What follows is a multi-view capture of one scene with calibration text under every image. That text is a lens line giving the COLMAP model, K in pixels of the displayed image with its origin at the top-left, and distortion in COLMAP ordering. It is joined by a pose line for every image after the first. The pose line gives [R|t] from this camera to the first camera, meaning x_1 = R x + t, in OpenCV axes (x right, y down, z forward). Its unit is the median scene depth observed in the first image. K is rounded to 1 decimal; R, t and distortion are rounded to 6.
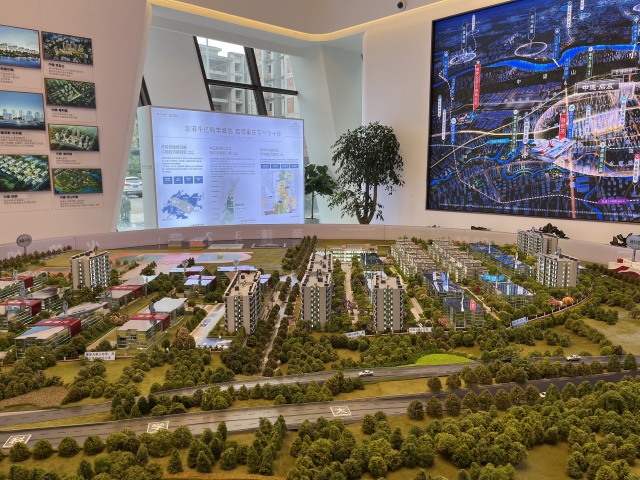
lens RADIAL K [[483.4, 0, 319.5], [0, 483.4, 241.1], [0, 0, 1]] dist [0.057386, -0.088263]
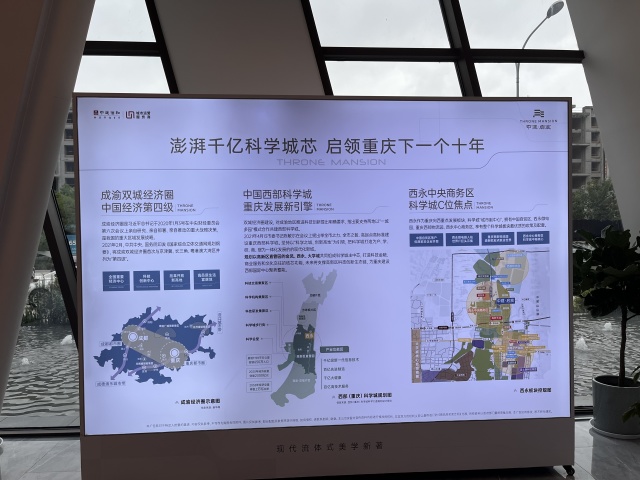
lens RADIAL K [[483.4, 0, 324.5], [0, 483.4, 242.7], [0, 0, 1]] dist [0.057386, -0.088263]
pose [[0.779758, -0.001487, -0.626080, 0.056001], [-0.082568, 0.991019, -0.105188, -0.129735], [0.620613, 0.133715, 0.772632, 0.810879]]
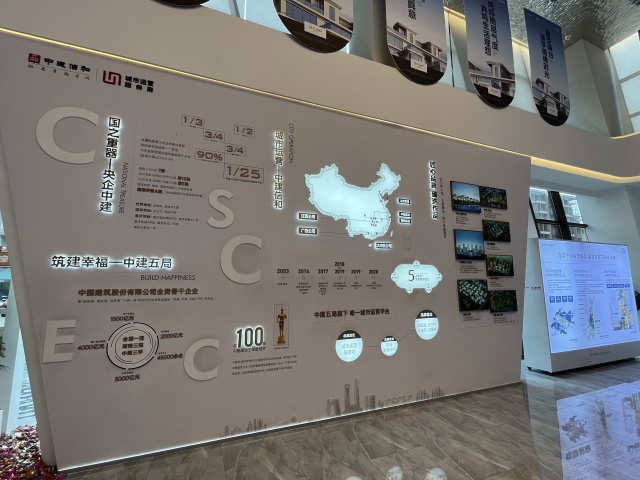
lens RADIAL K [[299.4, 0, 324.1], [0, 299.4, 243.7], [0, 0, 1]] dist [-0.002746, 0.000261]
pose [[0.937067, -0.052953, -0.345112, -0.574687], [-0.045893, 0.961177, -0.272091, -0.034879], [0.346122, 0.270805, 0.898256, 0.140377]]
